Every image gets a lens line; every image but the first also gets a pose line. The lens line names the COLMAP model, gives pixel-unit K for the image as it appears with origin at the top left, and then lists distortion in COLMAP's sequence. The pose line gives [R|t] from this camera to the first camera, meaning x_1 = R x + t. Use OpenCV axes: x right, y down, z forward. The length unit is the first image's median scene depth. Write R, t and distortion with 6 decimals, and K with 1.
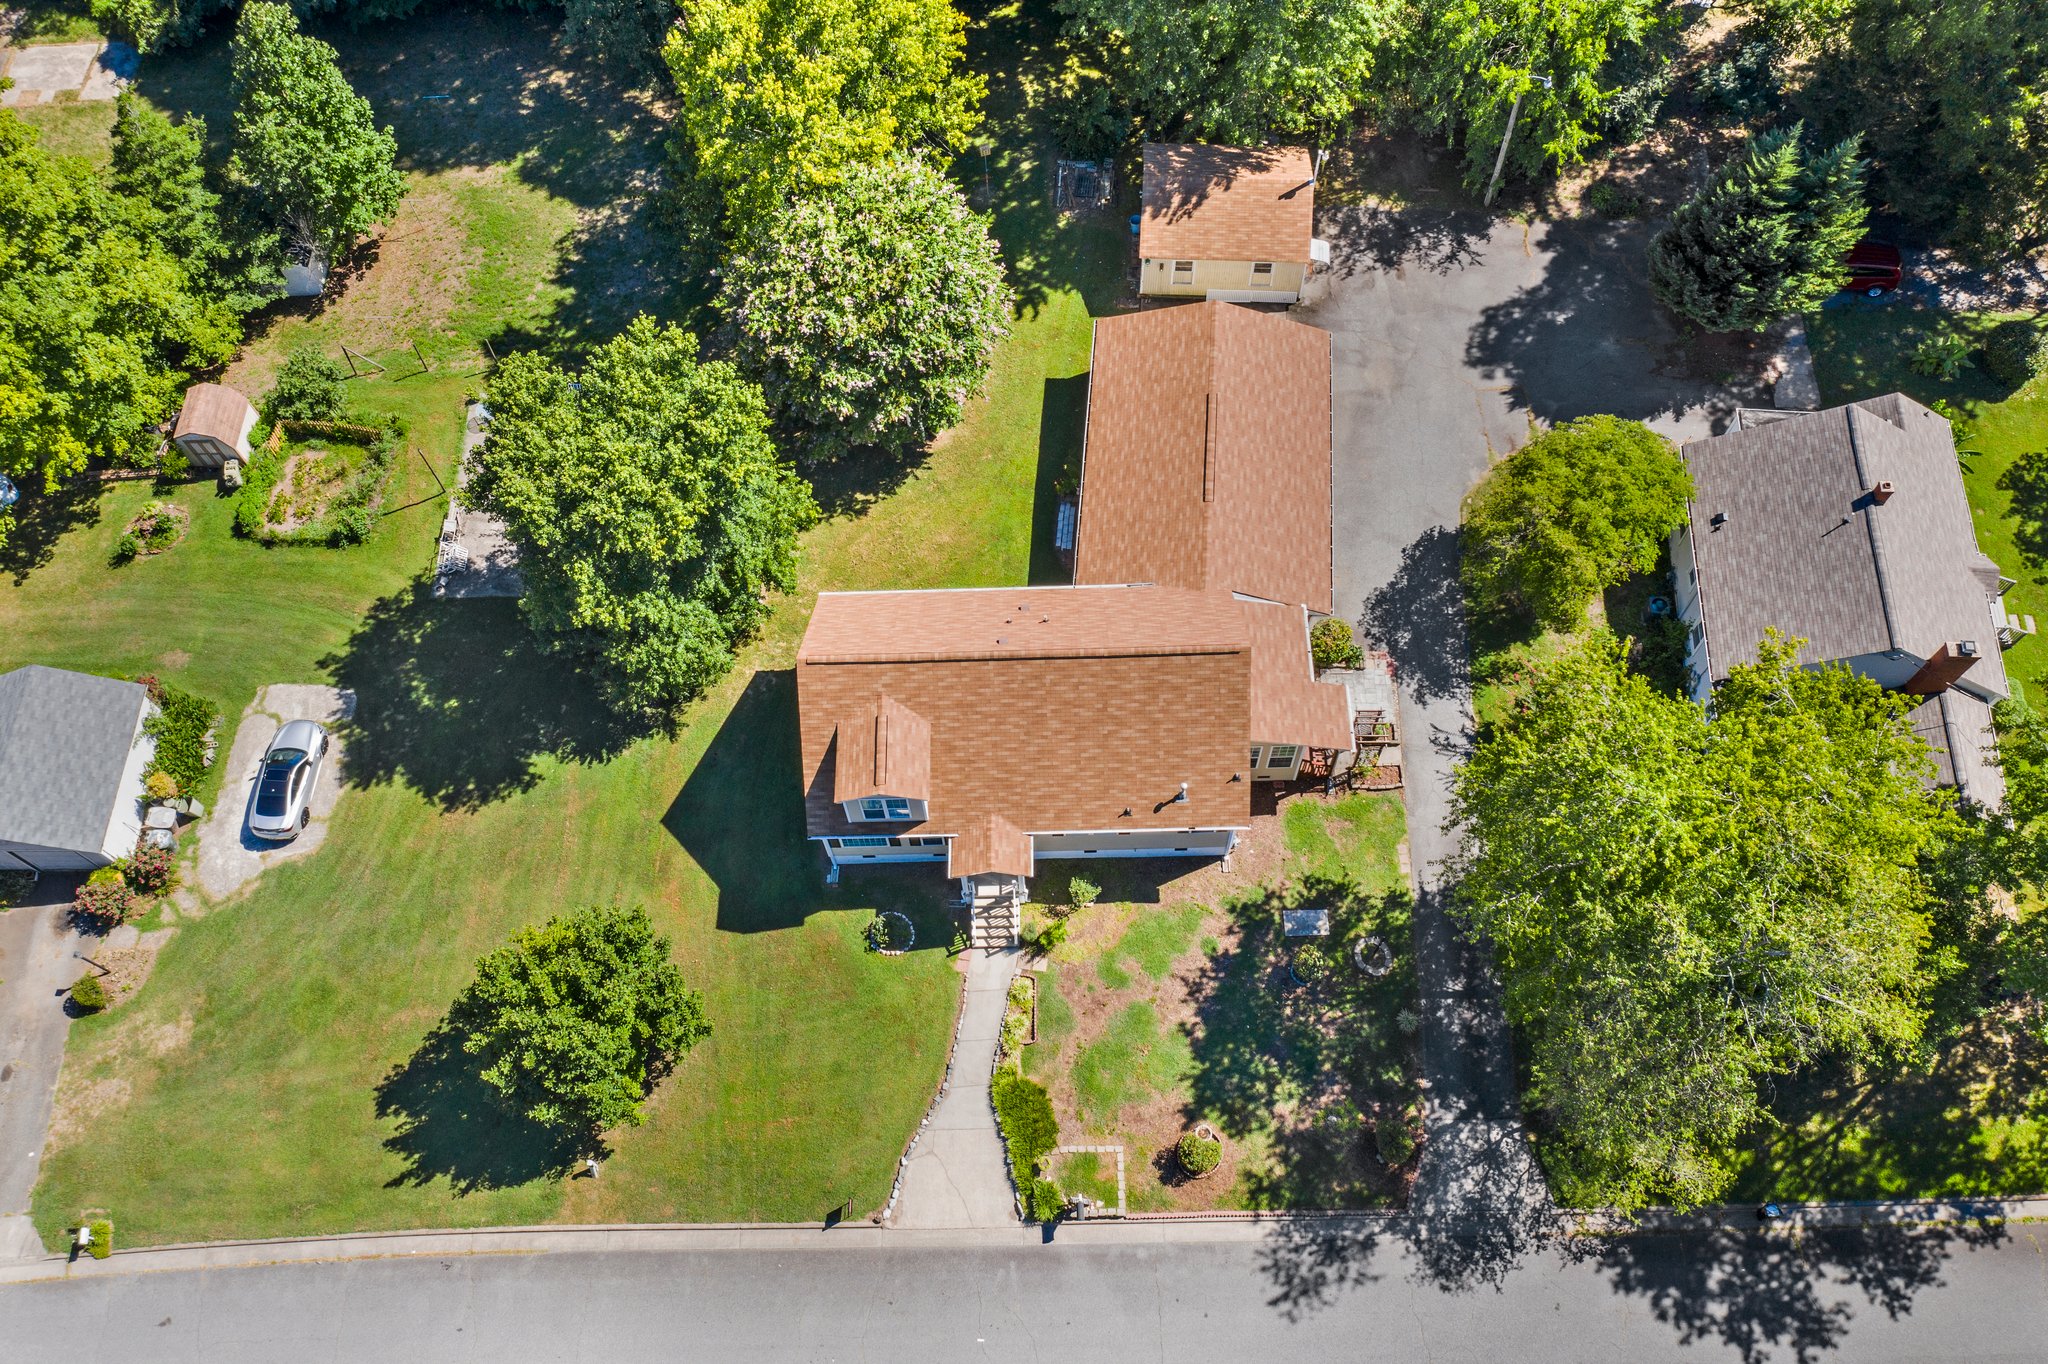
lens RADIAL K [[1587.6, 0, 1024.0], [0, 1587.6, 682.0], [0, 0, 1]] dist [-0.024591, -0.003201]
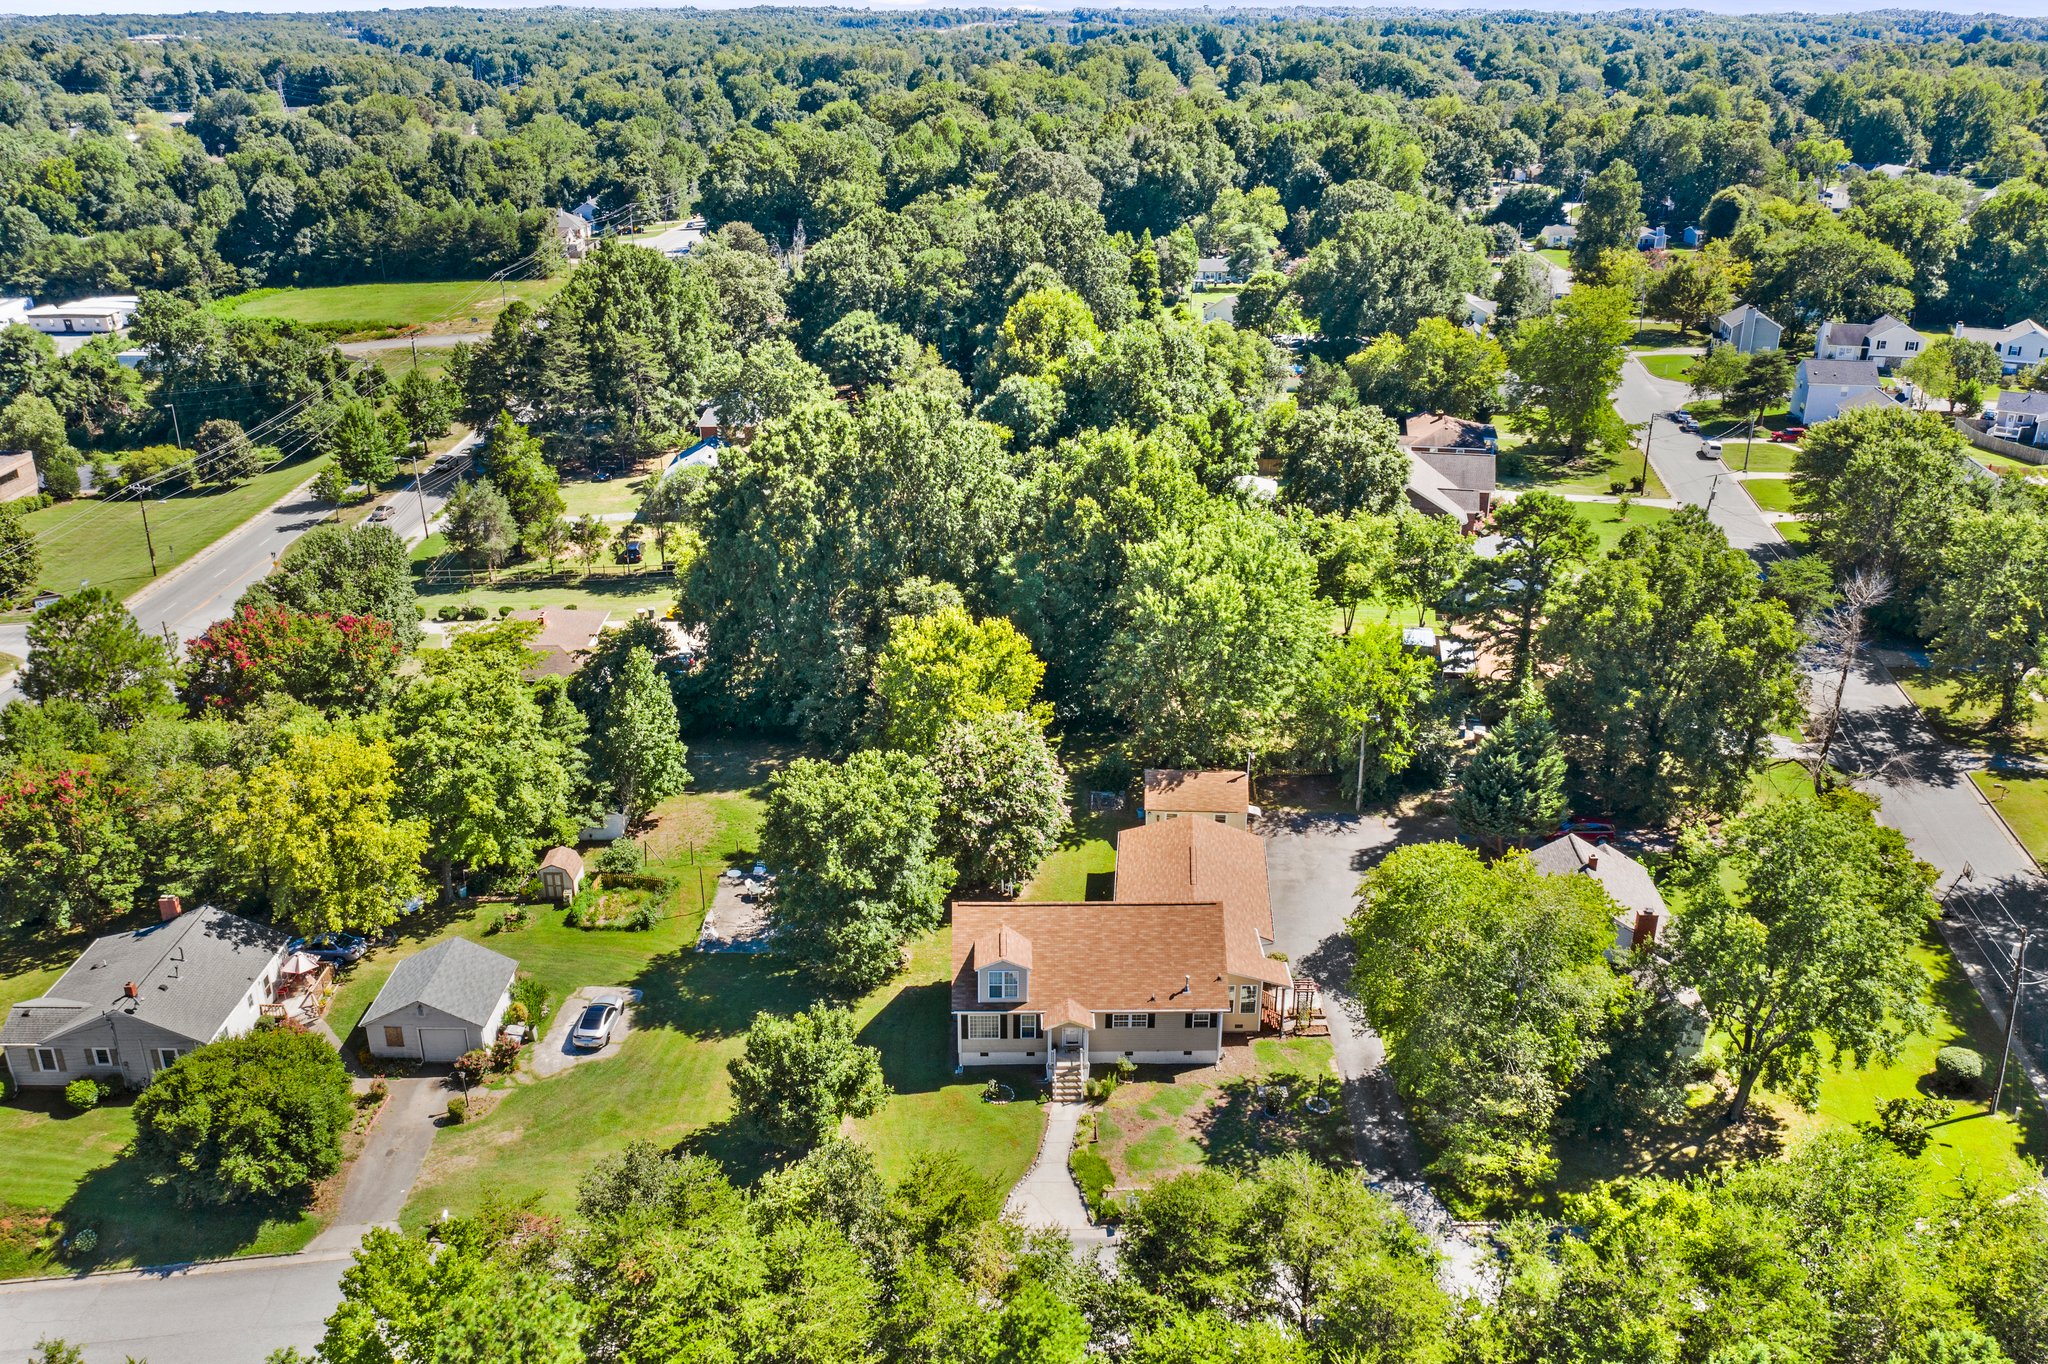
lens RADIAL K [[1668.7, 0, 1041.1], [0, 1668.7, 686.2], [0, 0, 1]] dist [-0.022308, -0.000813]
pose [[0.999447, 0.025316, 0.021542, -0.087035], [-0.005113, 0.757412, -0.652917, 0.892864], [-0.032845, 0.652446, 0.757123, -0.450894]]
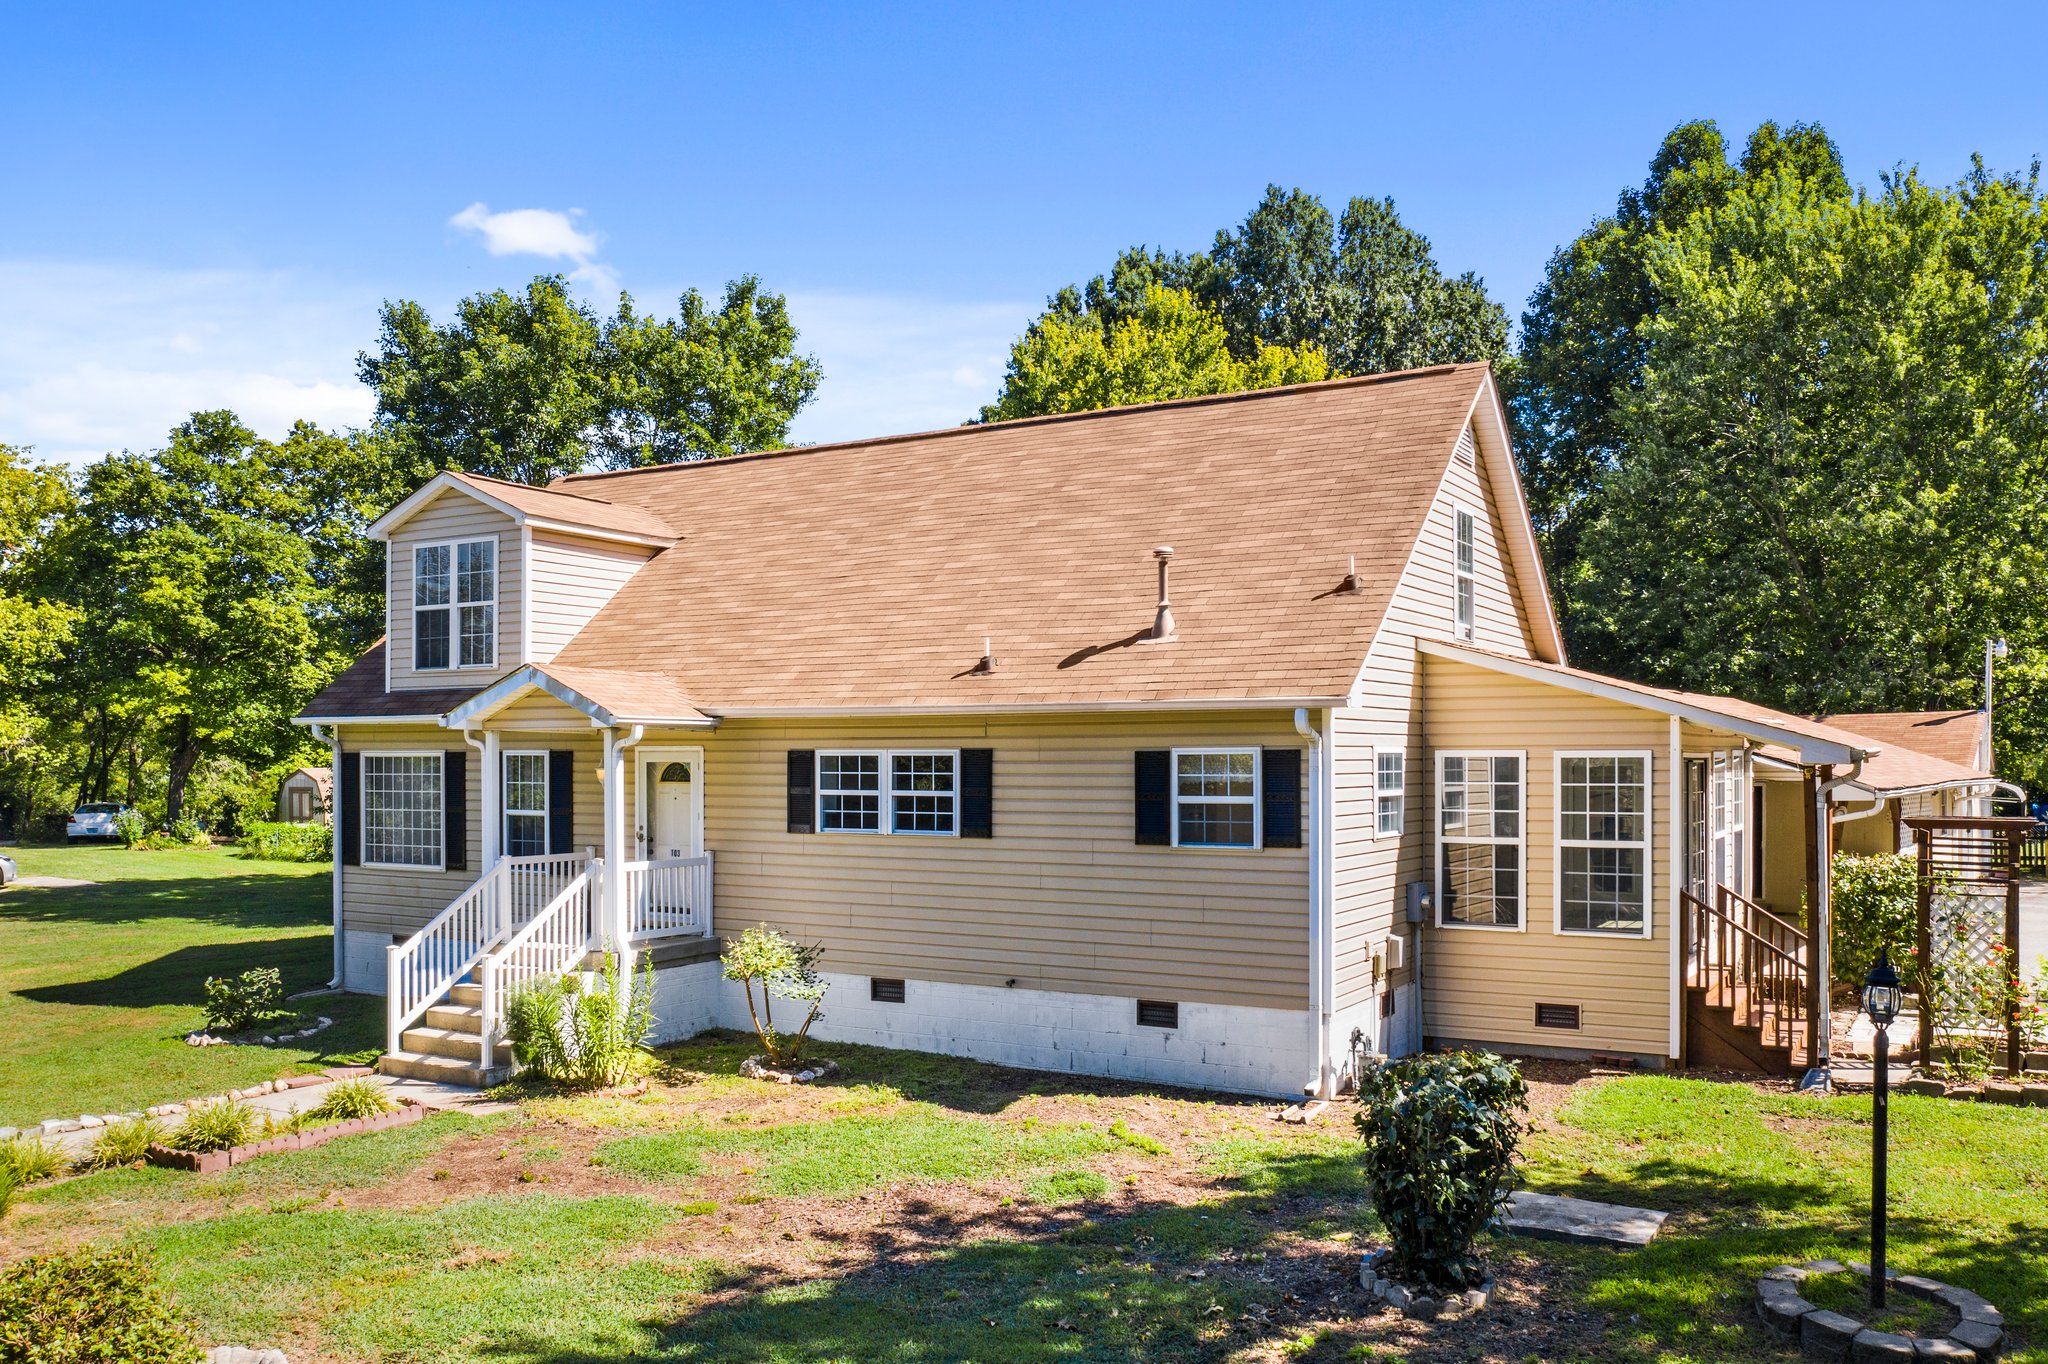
lens RADIAL K [[1622.1, 0, 1029.6], [0, 1622.1, 757.4], [0, 0, 1]] dist [-0.024378, -0.004439]
pose [[0.851194, 0.020819, -0.524438, 0.226296], [-0.475729, 0.452676, -0.754166, 0.307376], [0.221700, 0.891432, 0.395219, 0.846376]]
